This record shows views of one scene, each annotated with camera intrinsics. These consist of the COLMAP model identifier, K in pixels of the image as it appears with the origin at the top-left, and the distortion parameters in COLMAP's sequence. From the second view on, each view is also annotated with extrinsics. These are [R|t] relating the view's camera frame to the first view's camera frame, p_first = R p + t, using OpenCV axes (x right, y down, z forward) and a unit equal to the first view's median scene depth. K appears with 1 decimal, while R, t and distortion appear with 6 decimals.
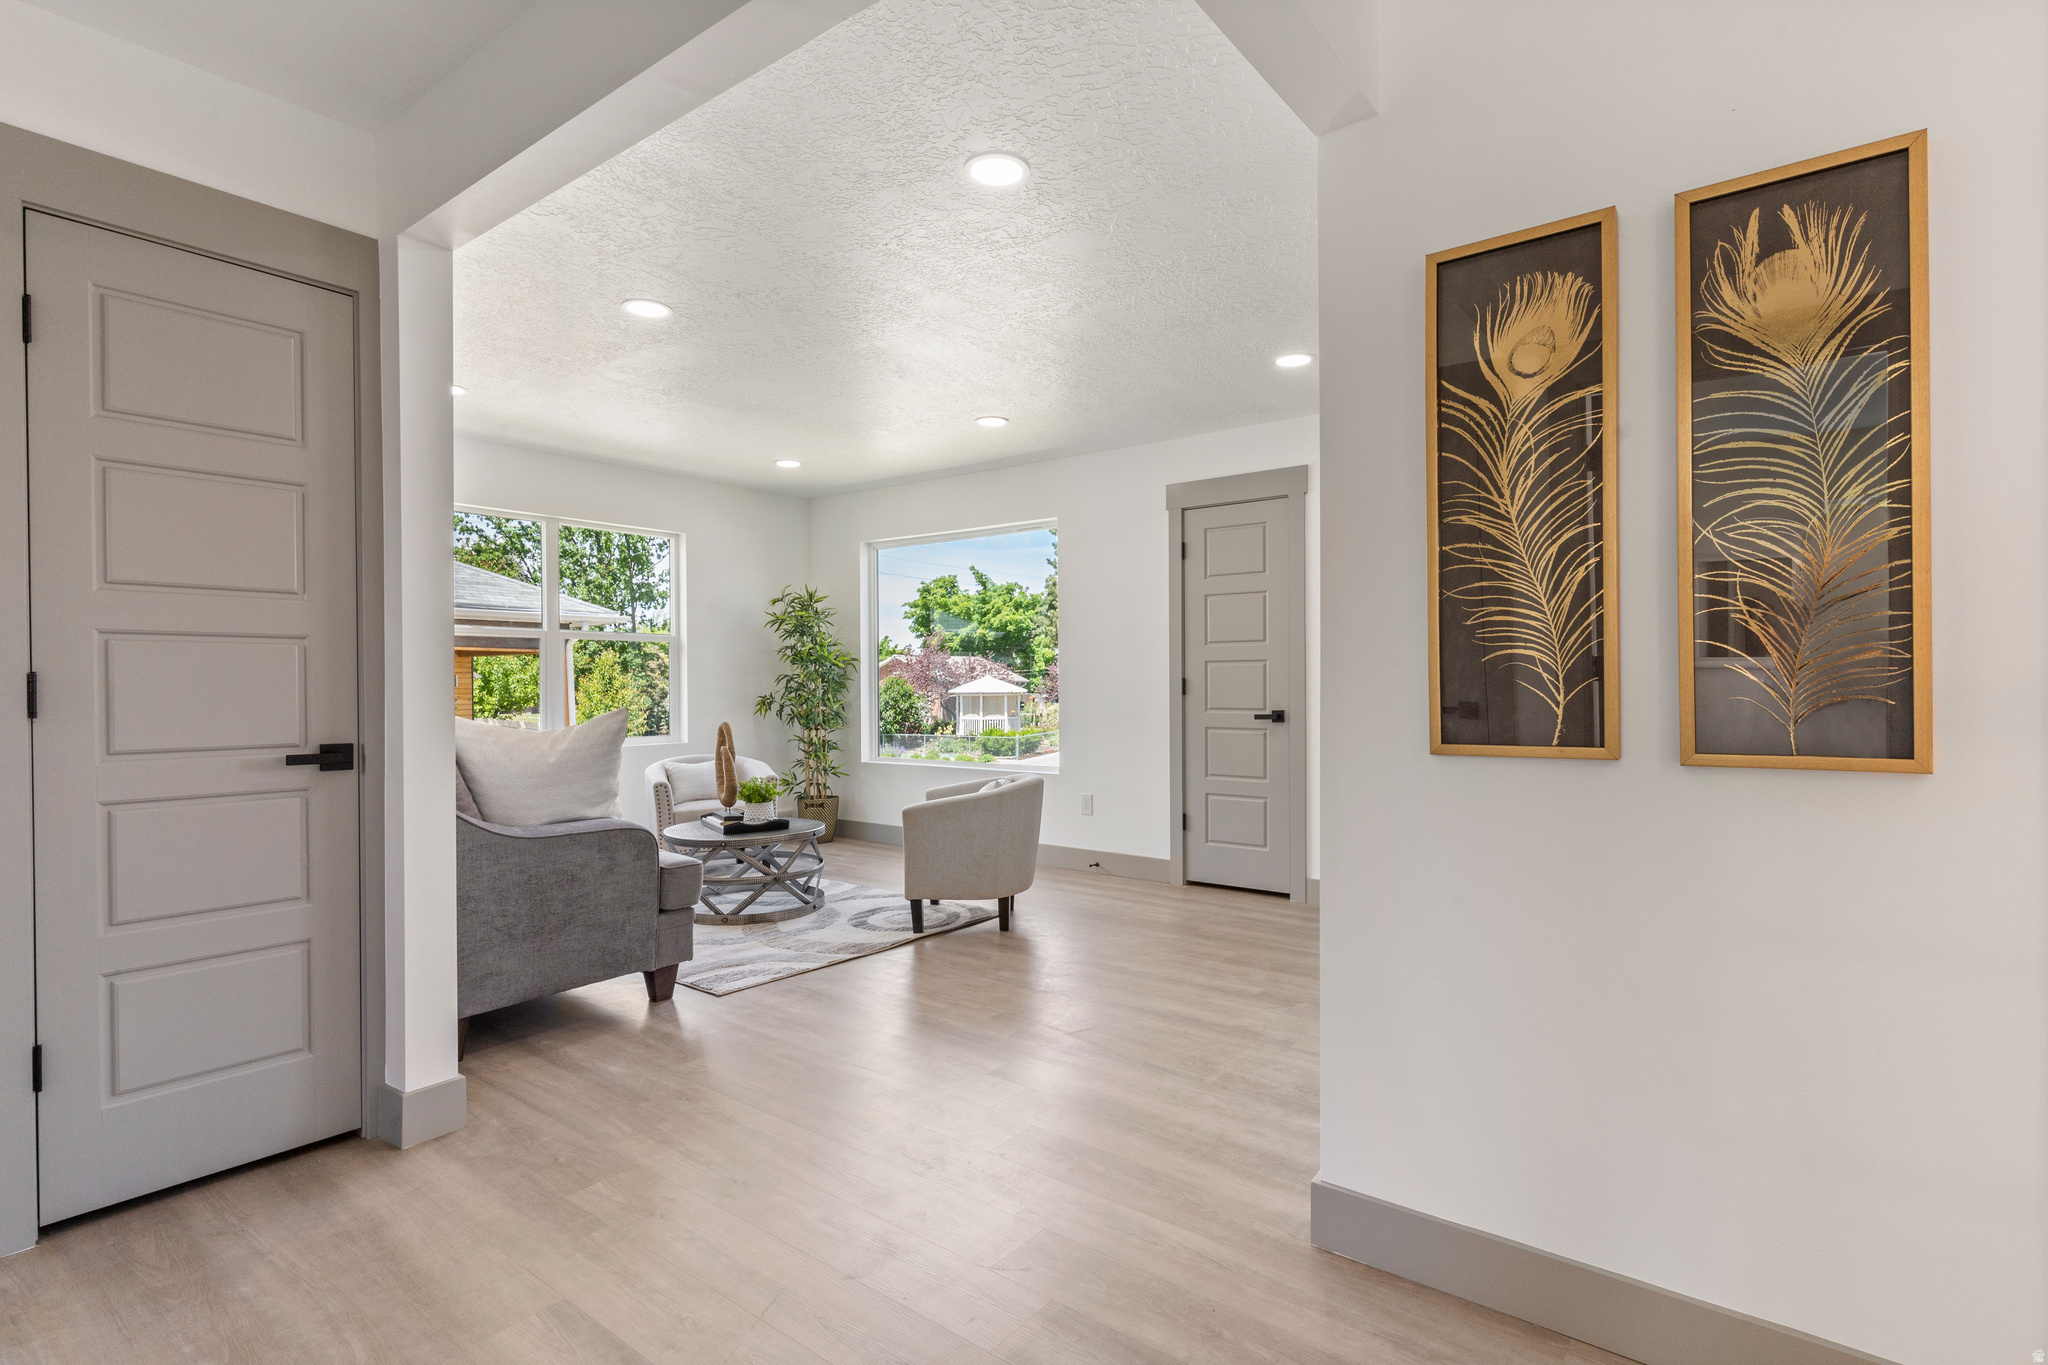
lens RADIAL K [[995.7, 0, 1041.7], [0, 995.7, 690.9], [0, 0, 1]] dist [0.005683, 0.000088]
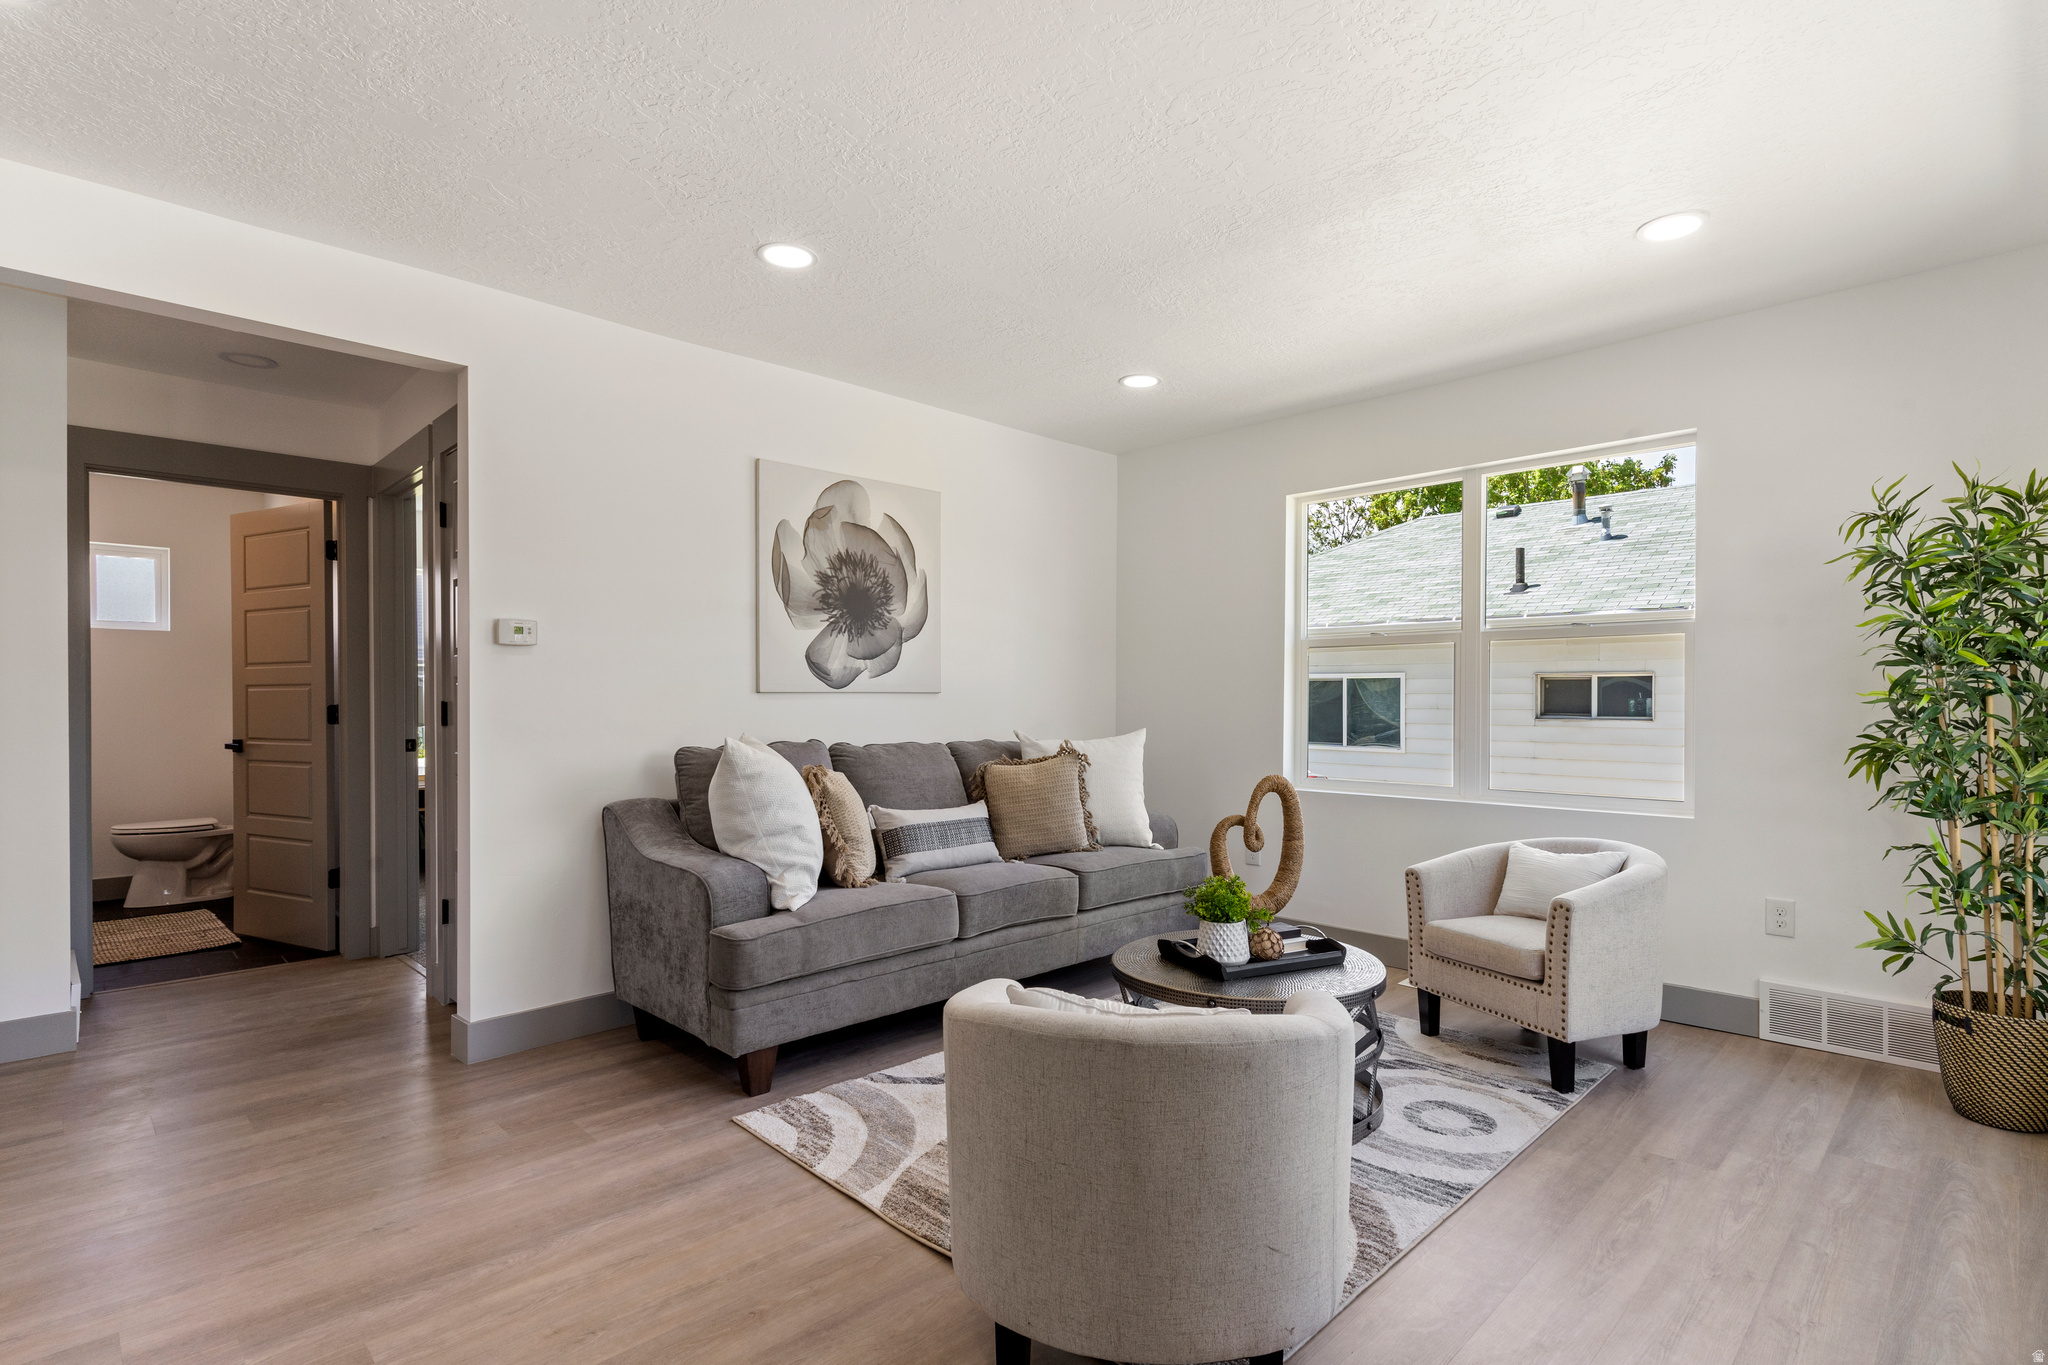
lens RADIAL K [[990.9, 0, 1045.1], [0, 990.9, 705.4], [0, 0, 1]] dist [-0.000086, -0.000115]
pose [[-0.121973, 0.008380, -0.992498, 0.230884], [-0.006907, 0.999933, 0.009292, -0.011992], [0.992509, 0.007989, -0.121907, 0.771916]]
